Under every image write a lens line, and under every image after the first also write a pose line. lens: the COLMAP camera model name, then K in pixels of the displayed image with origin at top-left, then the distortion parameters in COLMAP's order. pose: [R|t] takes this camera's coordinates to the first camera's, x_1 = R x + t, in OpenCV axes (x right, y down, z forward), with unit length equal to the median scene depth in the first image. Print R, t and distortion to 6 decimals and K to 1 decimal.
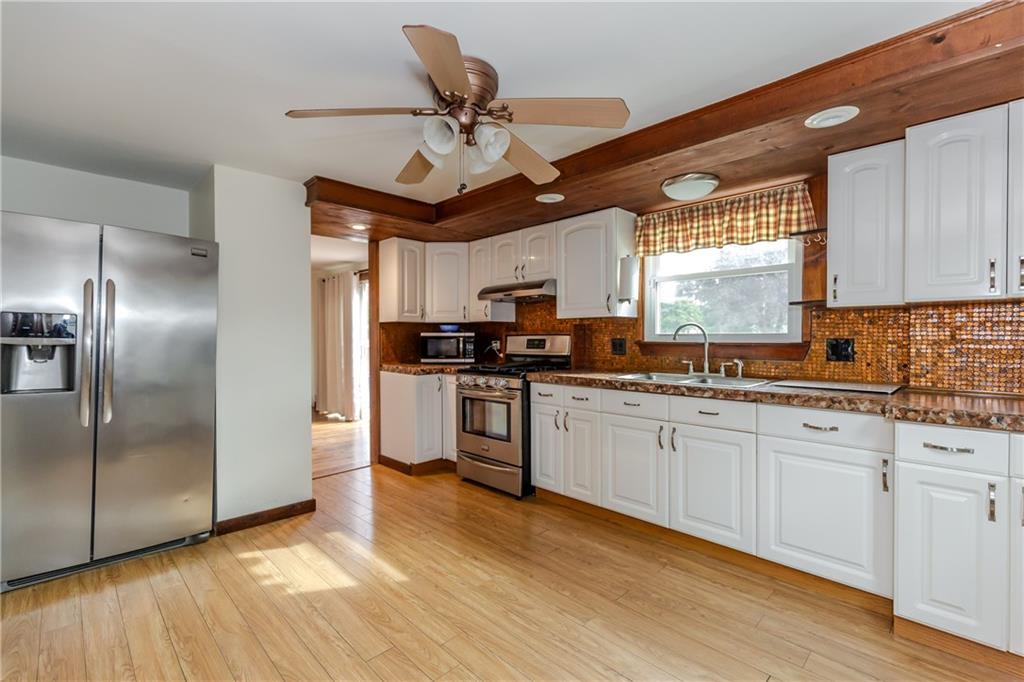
lens RADIAL K [[463.8, 0, 509.7], [0, 463.8, 338.1], [0, 0, 1]] dist [-0.001642, 0.000294]
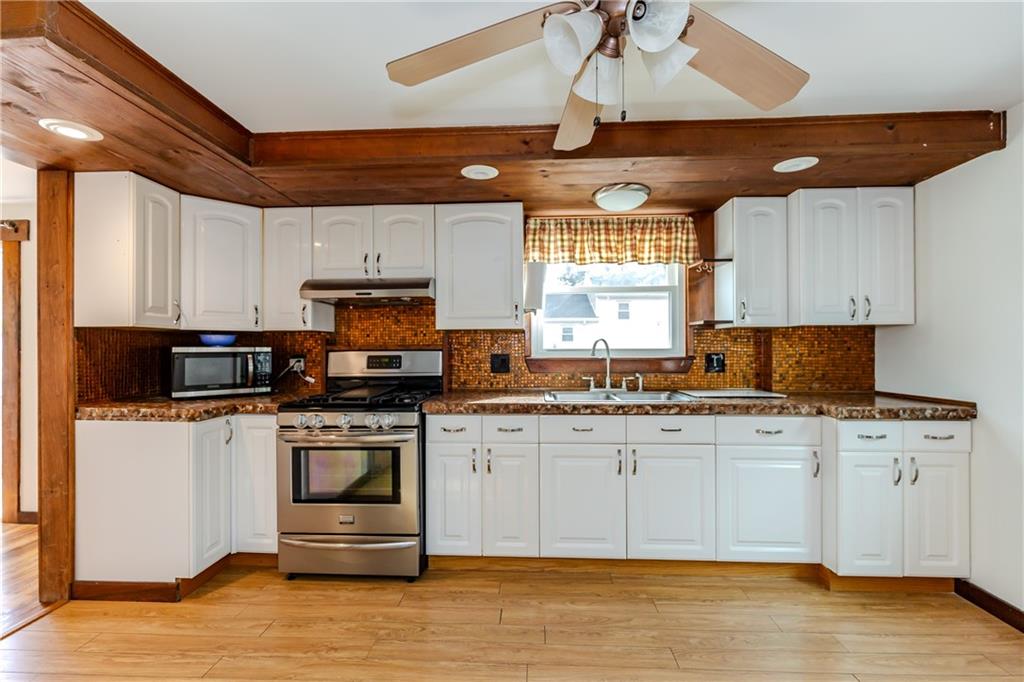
lens RADIAL K [[463.8, 0, 512.1], [0, 463.8, 344.6], [0, 0, 1]] dist [-0.001642, 0.000294]
pose [[0.730723, 0.004655, 0.682659, -0.396245], [0.004639, 0.999920, -0.011784, -0.007777], [-0.682659, 0.011777, 0.730642, 0.407215]]
